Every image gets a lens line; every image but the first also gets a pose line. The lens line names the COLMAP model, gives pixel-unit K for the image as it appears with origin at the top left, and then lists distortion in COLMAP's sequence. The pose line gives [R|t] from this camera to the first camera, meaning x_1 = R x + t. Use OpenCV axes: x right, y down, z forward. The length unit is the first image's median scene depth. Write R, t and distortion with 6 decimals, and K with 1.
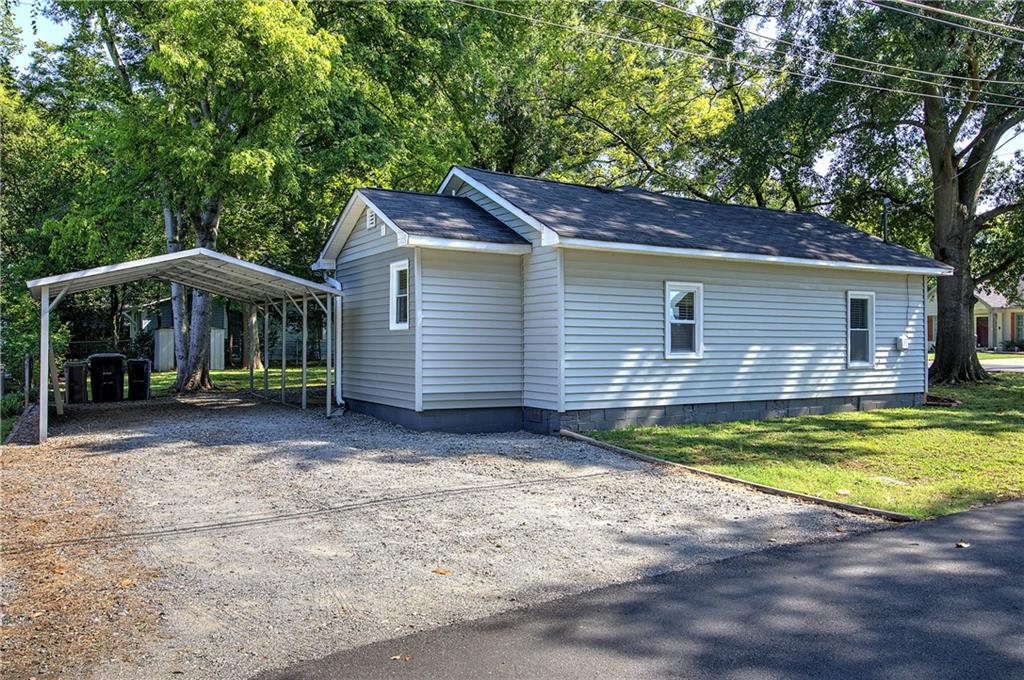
lens RADIAL K [[815.0, 0, 511.0], [0, 815.0, 343.2], [0, 0, 1]] dist [-0.039571, 0.007168]
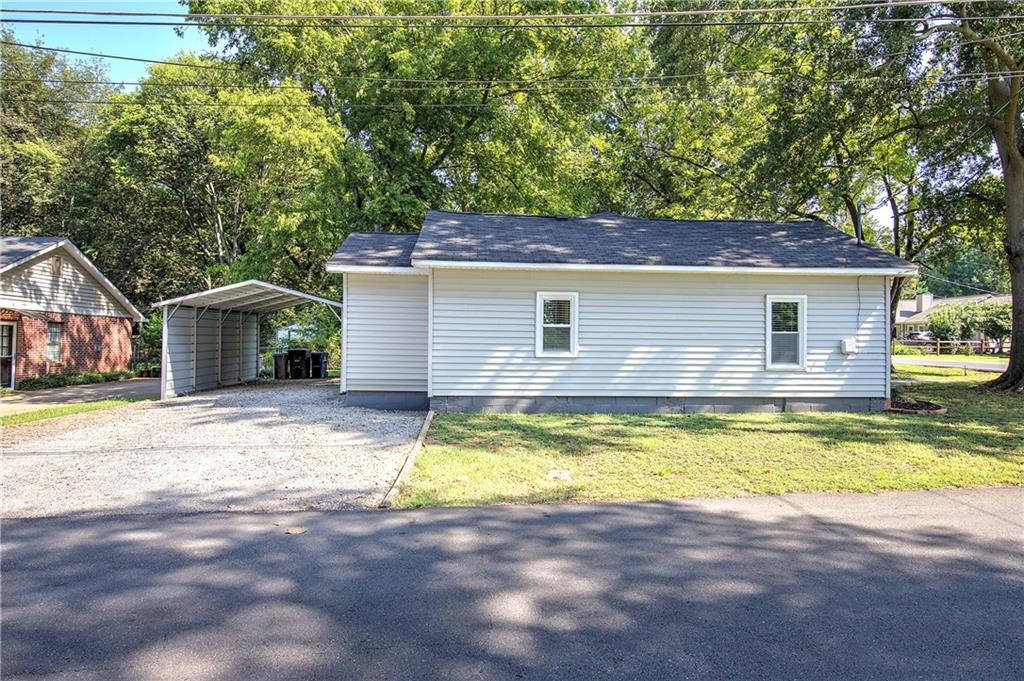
lens RADIAL K [[599.7, 0, 512.1], [0, 599.7, 339.4], [0, 0, 1]] dist [0.020987, -0.001535]
pose [[0.900847, -0.000566, -0.434137, 0.518822], [-0.007557, 0.999827, -0.016984, 0.008758], [0.434072, 0.018581, 0.900687, 0.190465]]
